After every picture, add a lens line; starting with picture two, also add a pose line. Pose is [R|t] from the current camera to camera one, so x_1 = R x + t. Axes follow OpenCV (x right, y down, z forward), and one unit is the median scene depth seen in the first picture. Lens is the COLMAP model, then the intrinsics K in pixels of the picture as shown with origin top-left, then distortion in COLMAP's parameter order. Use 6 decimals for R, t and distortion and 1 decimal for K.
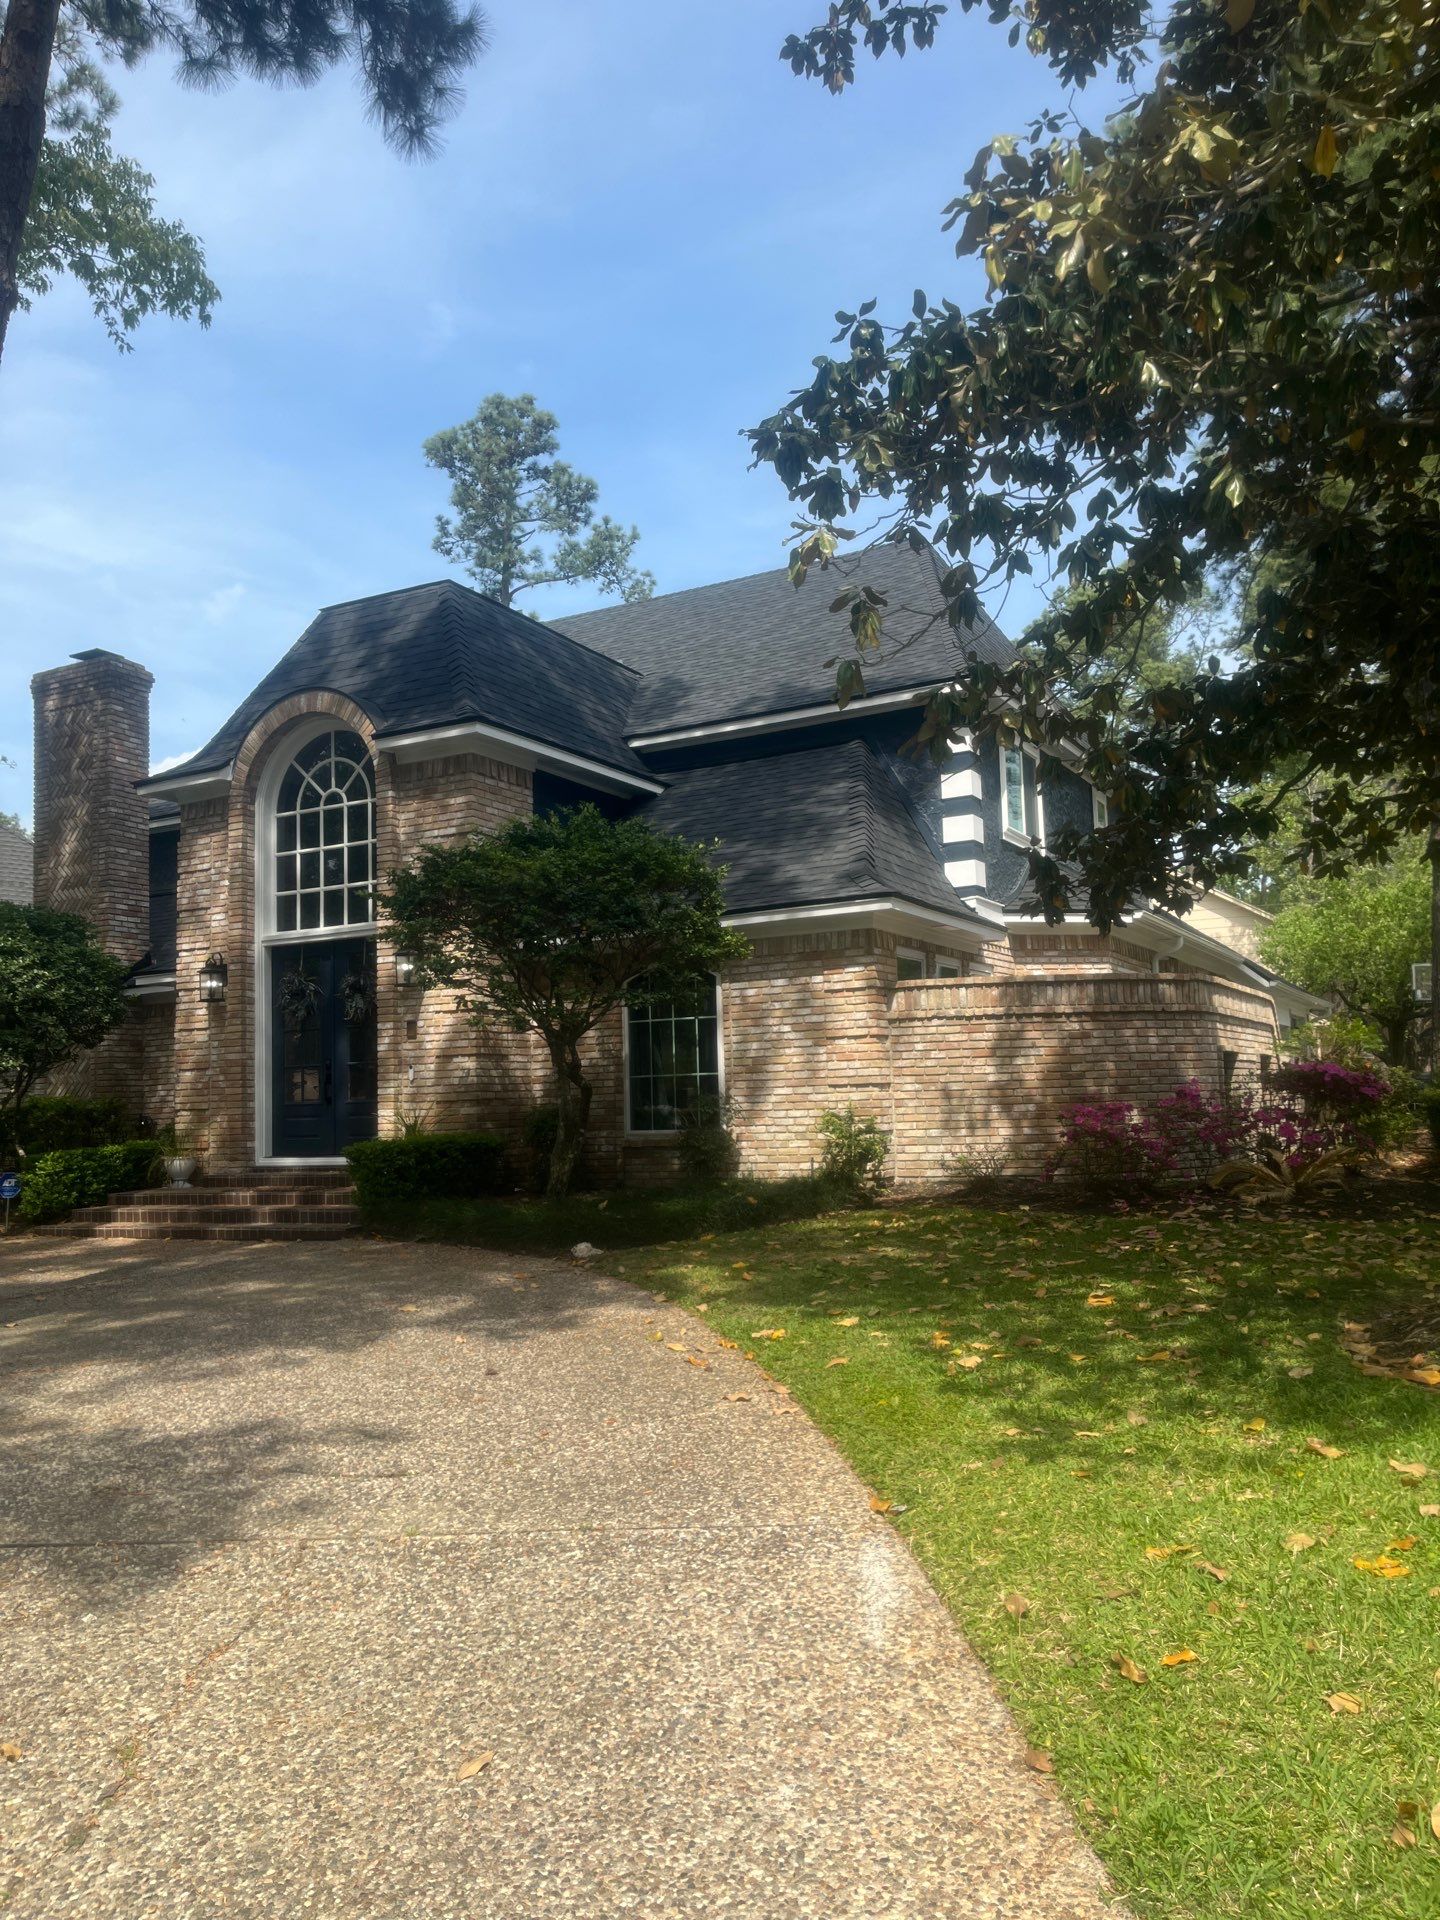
lens RADIAL K [[1447.2, 0, 728.6], [0, 1447.2, 971.2], [0, 0, 1]] dist [0.065470, -0.072151]
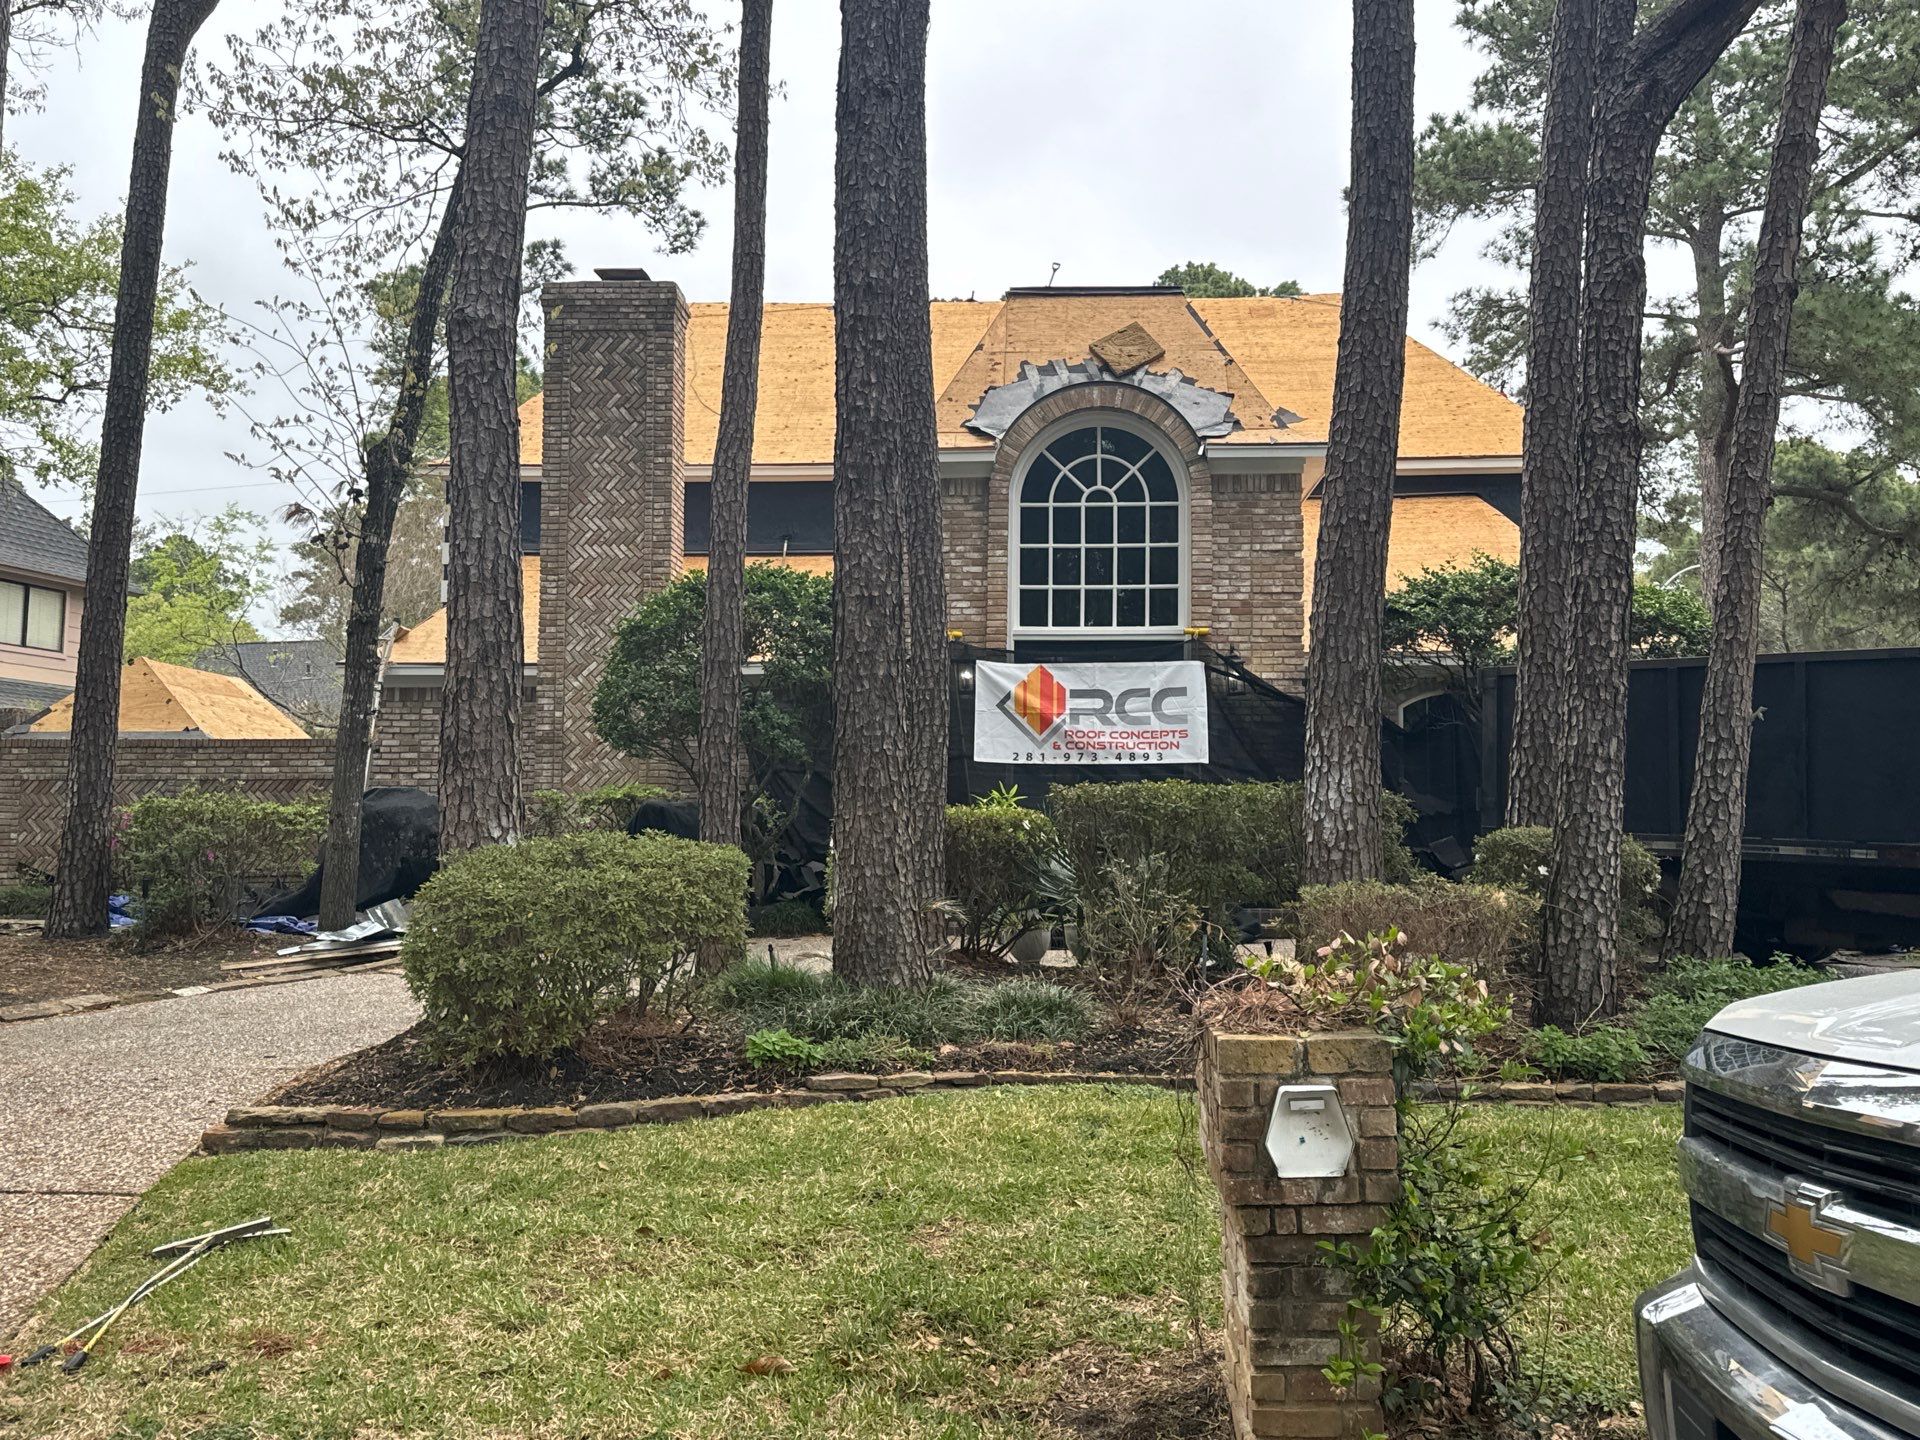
lens RADIAL K [[1692.5, 0, 998.8], [0, 1692.5, 729.8], [0, 0, 1]] dist [0.079270, -0.101243]
pose [[0.906509, 0.067301, 0.416787, -0.871283], [-0.074133, 0.997248, 0.000207, 0.046178], [-0.415627, -0.031086, 0.909004, -0.010238]]
